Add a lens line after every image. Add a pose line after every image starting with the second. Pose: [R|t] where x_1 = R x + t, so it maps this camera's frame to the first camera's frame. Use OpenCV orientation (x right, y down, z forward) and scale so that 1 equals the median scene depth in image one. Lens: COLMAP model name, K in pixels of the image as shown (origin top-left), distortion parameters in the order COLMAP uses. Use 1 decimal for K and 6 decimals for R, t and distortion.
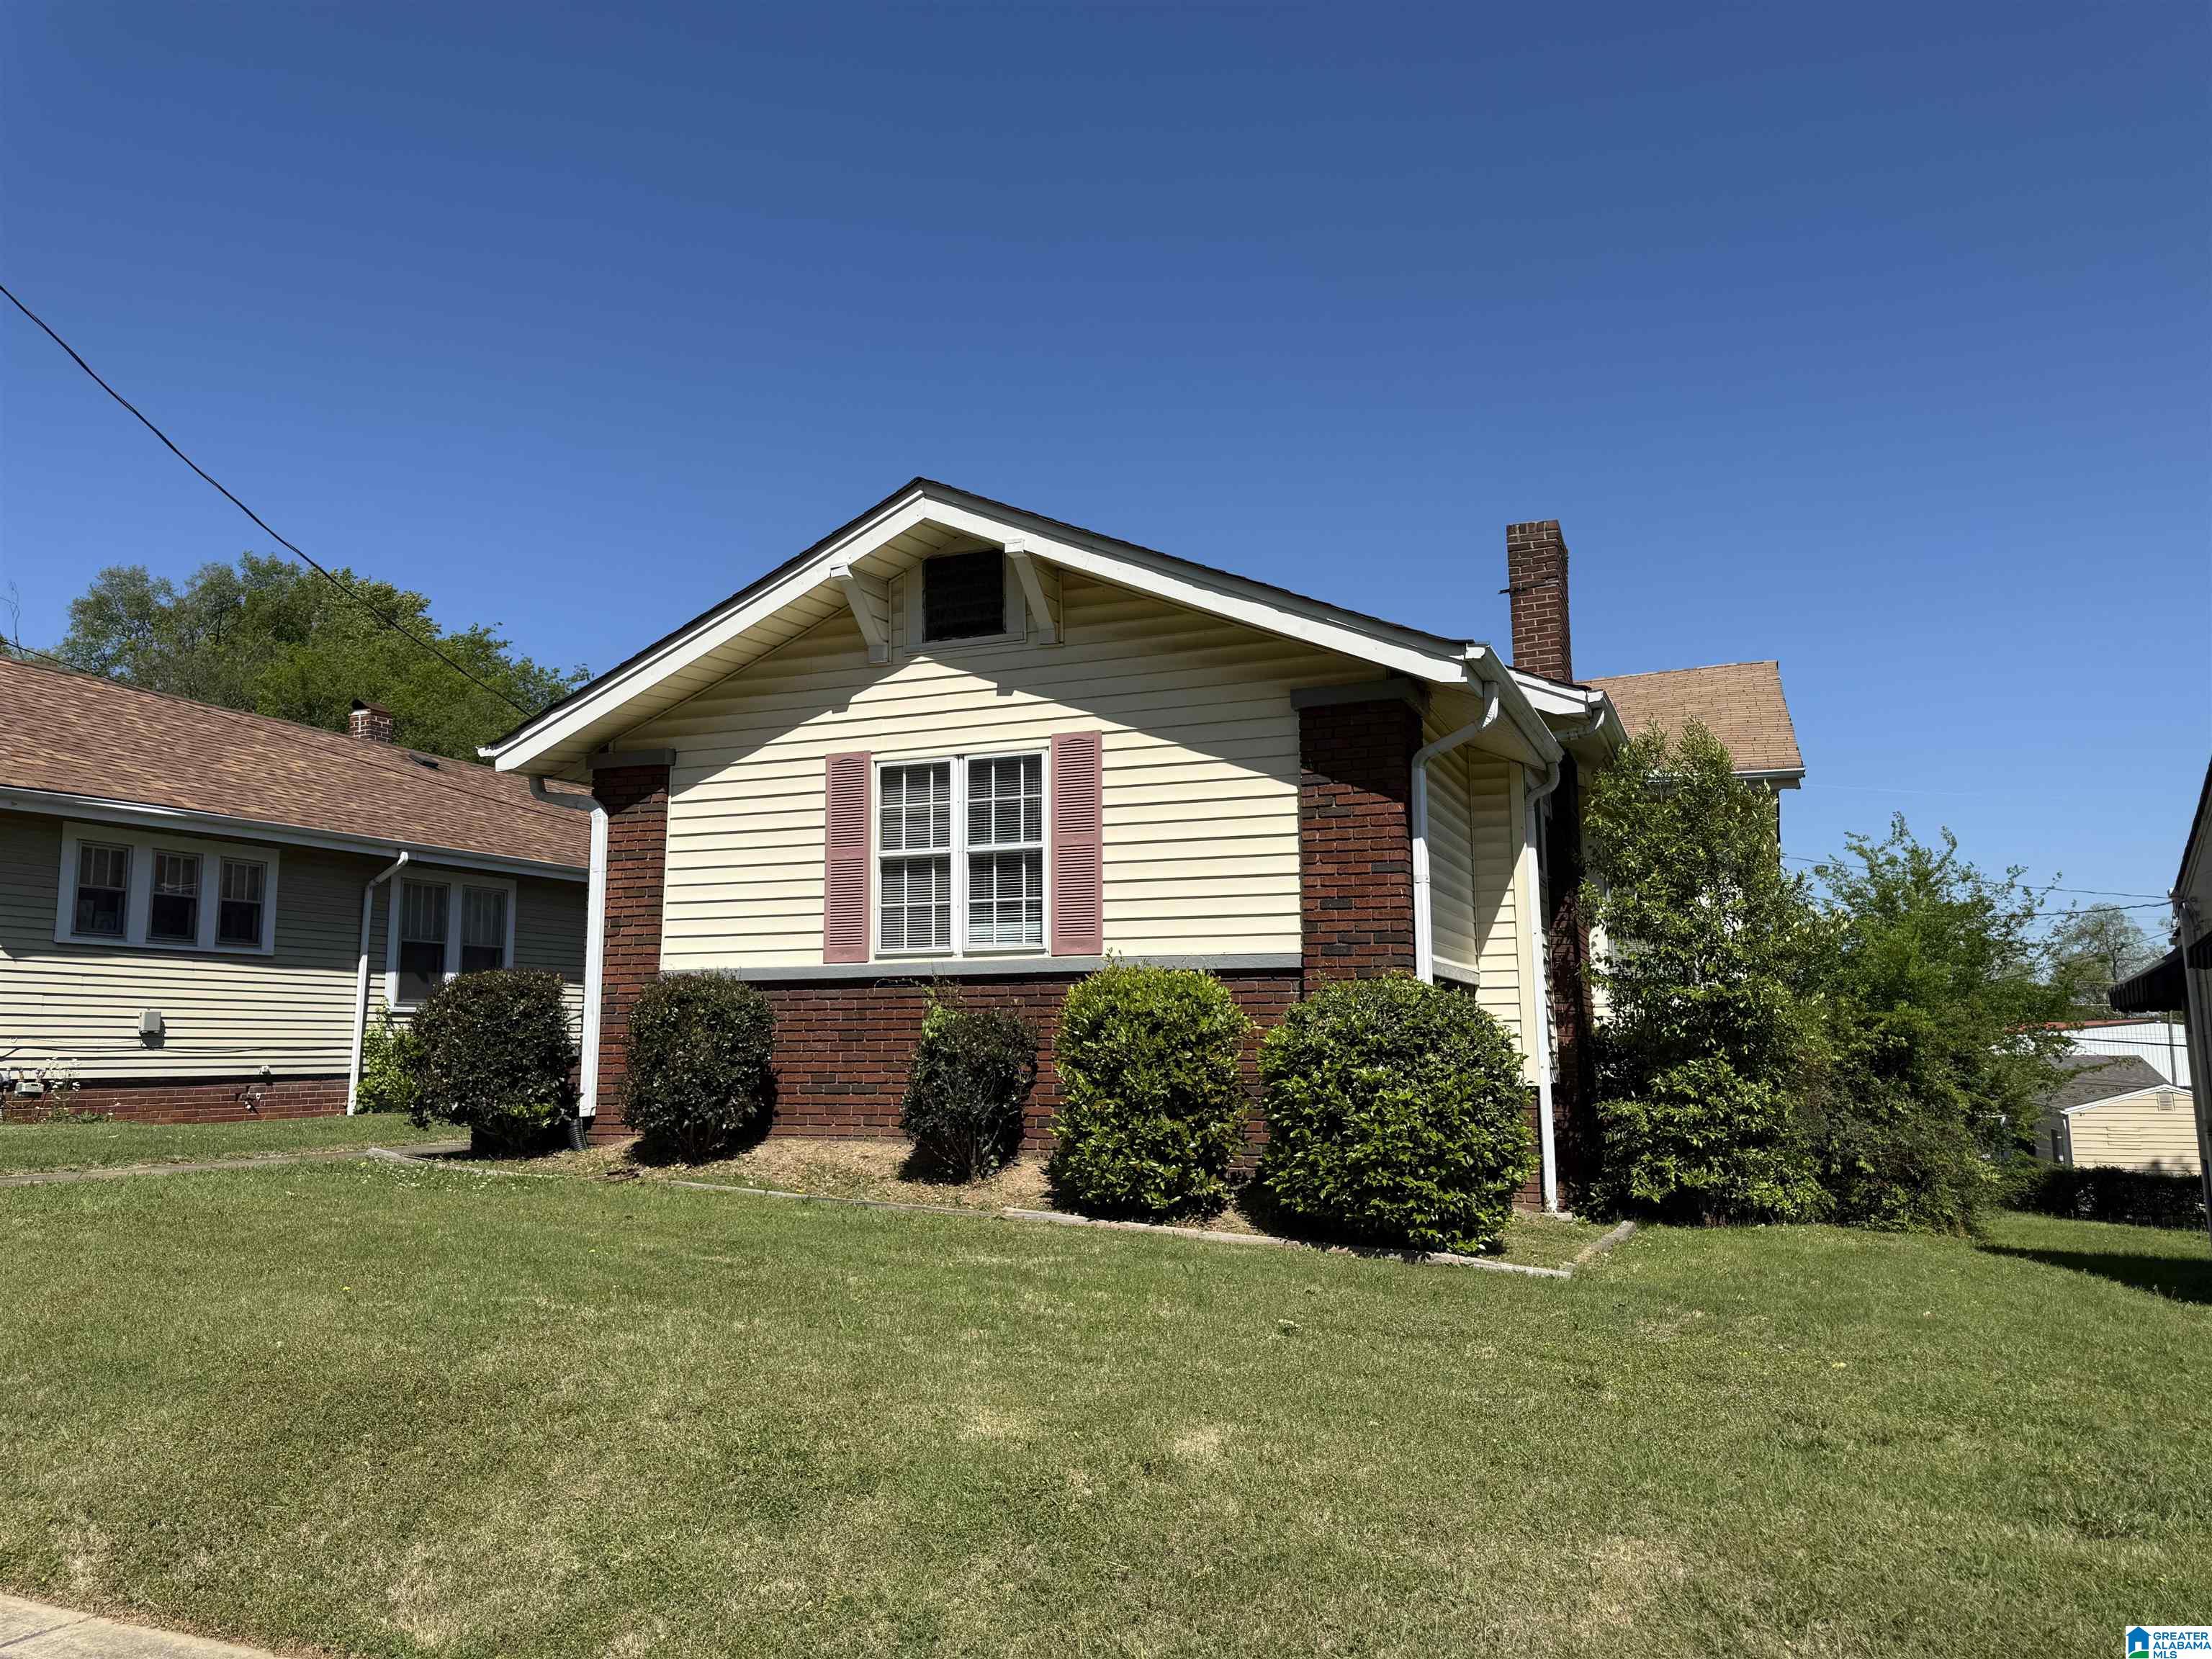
lens RADIAL K [[1541.4, 0, 1118.4], [0, 1541.4, 829.5], [0, 0, 1]] dist [0.145487, -0.229850]
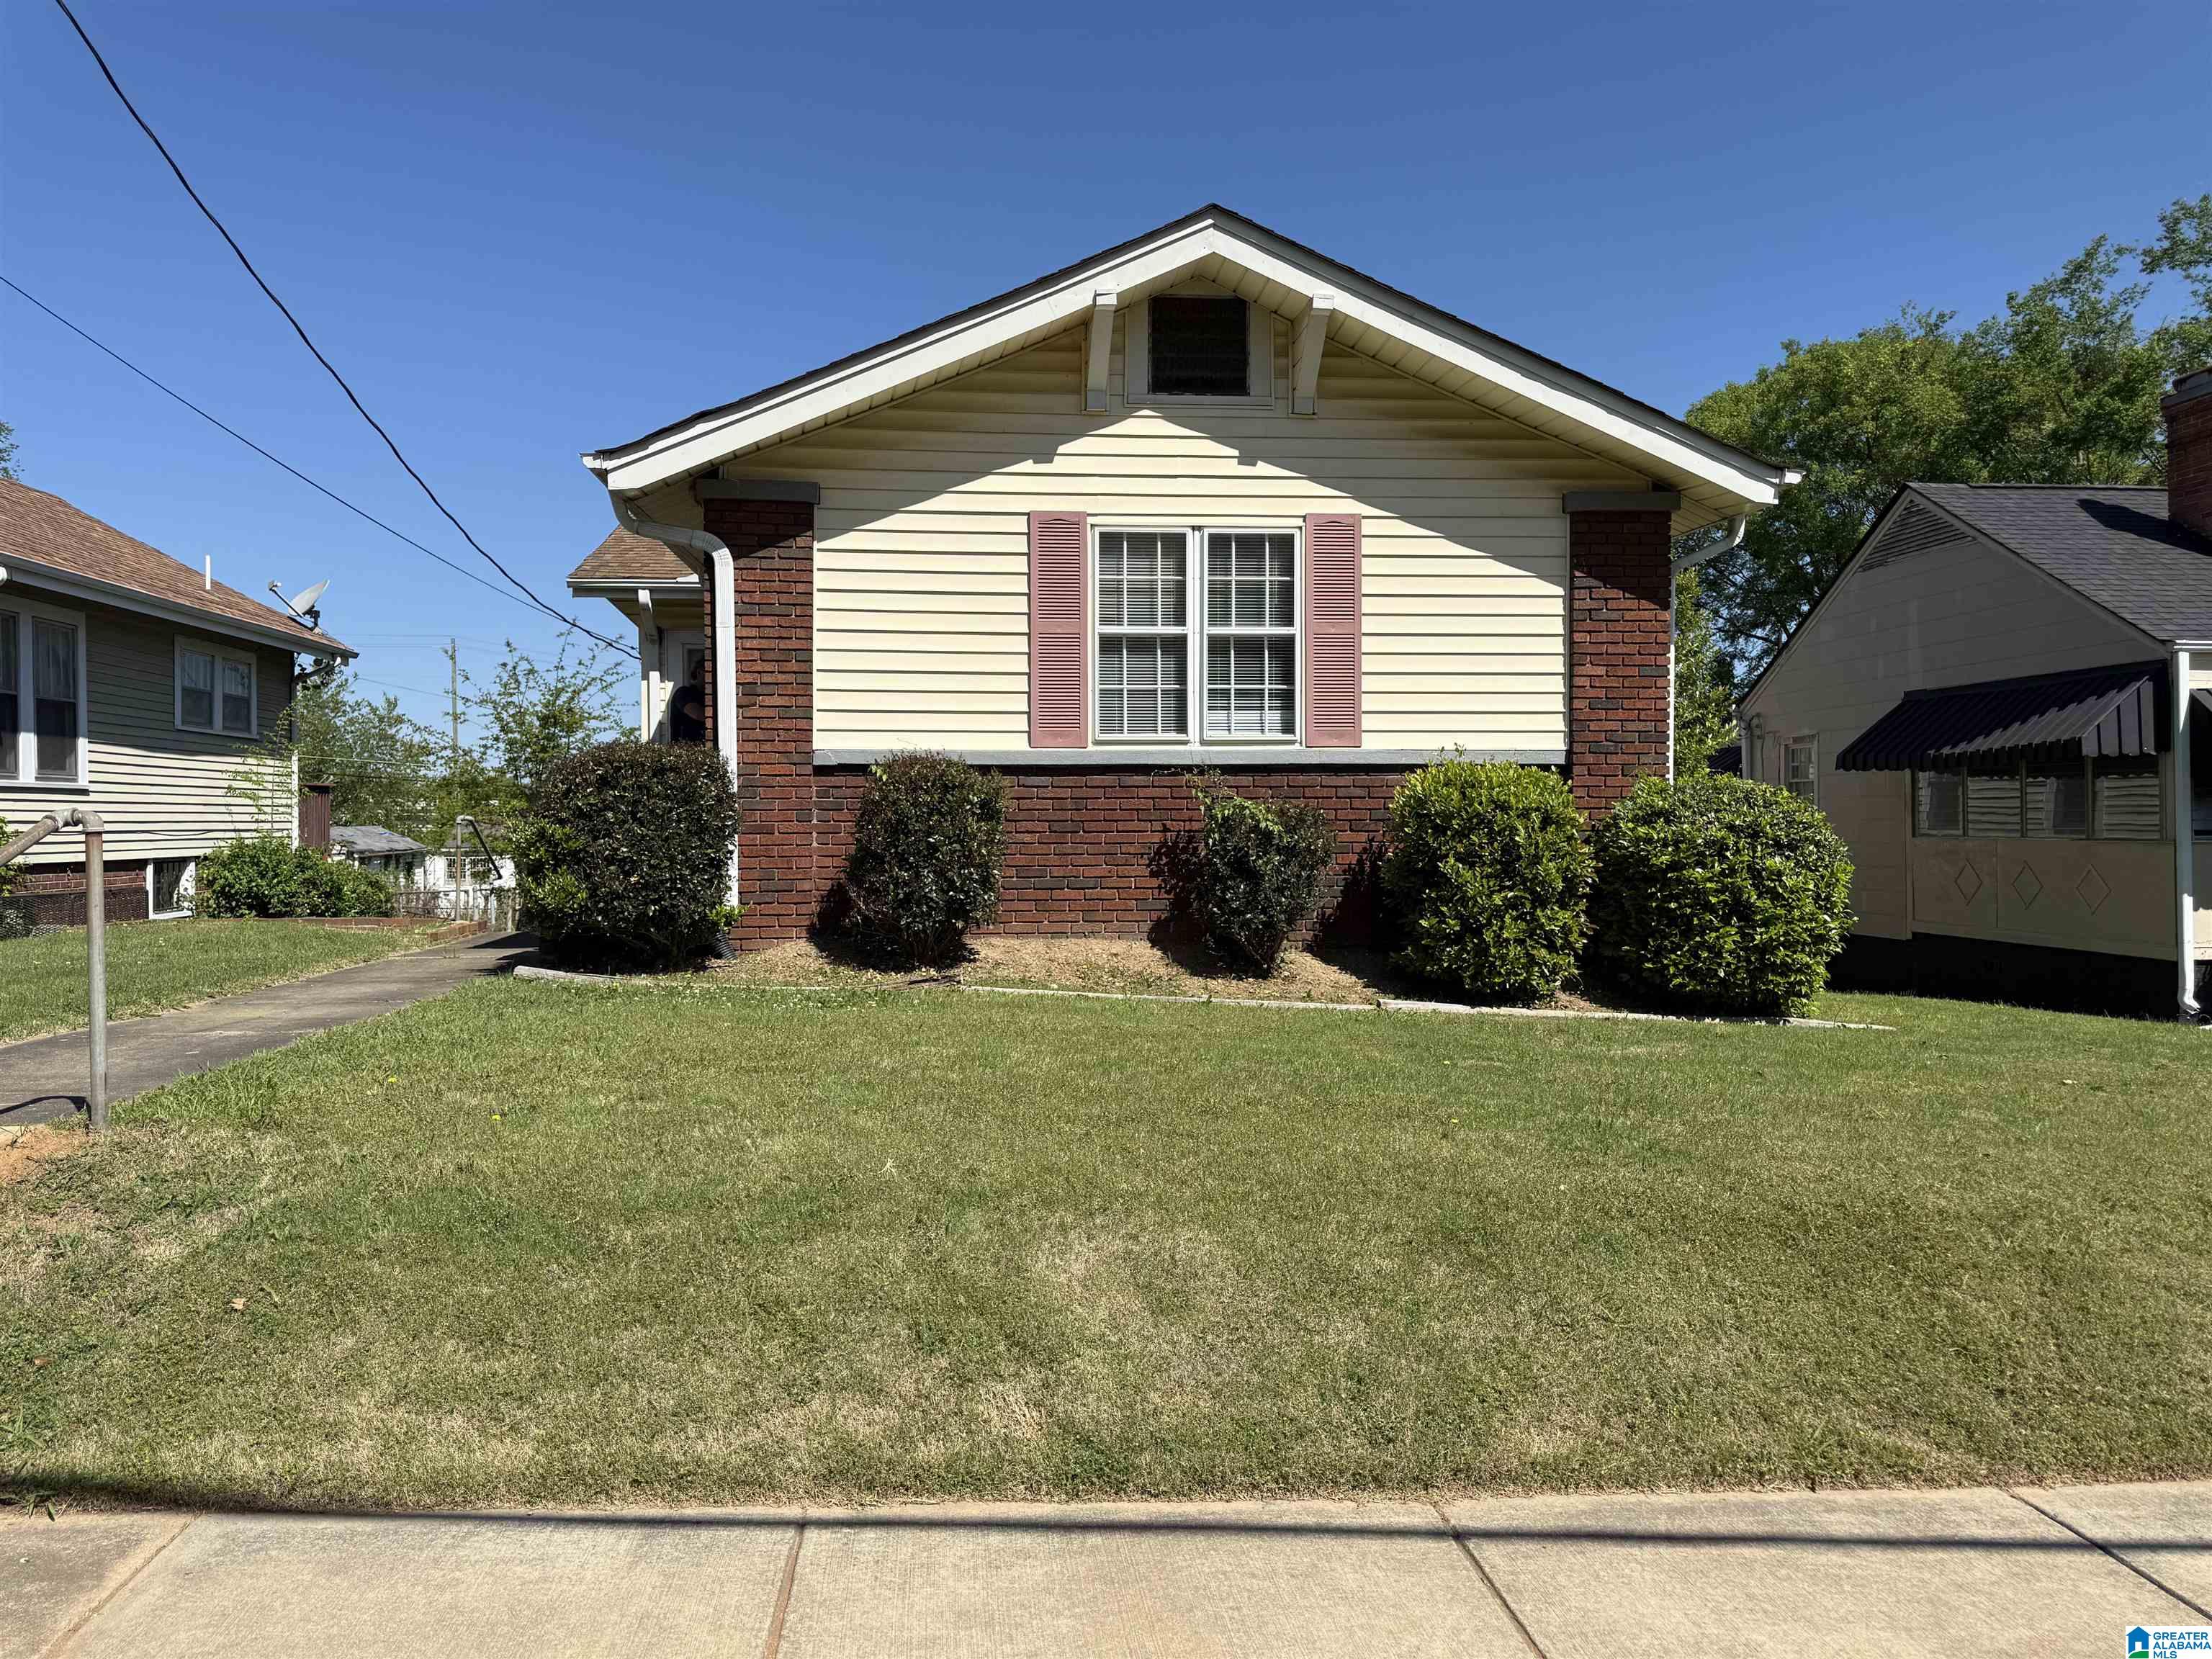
lens RADIAL K [[1541.4, 0, 1118.4], [0, 1541.4, 829.5], [0, 0, 1]] dist [0.145487, -0.229850]
pose [[0.886929, -0.000416, 0.461907, -0.572534], [-0.063707, 0.990333, 0.123219, 0.019894], [-0.457492, -0.138713, 0.878328, 0.183569]]
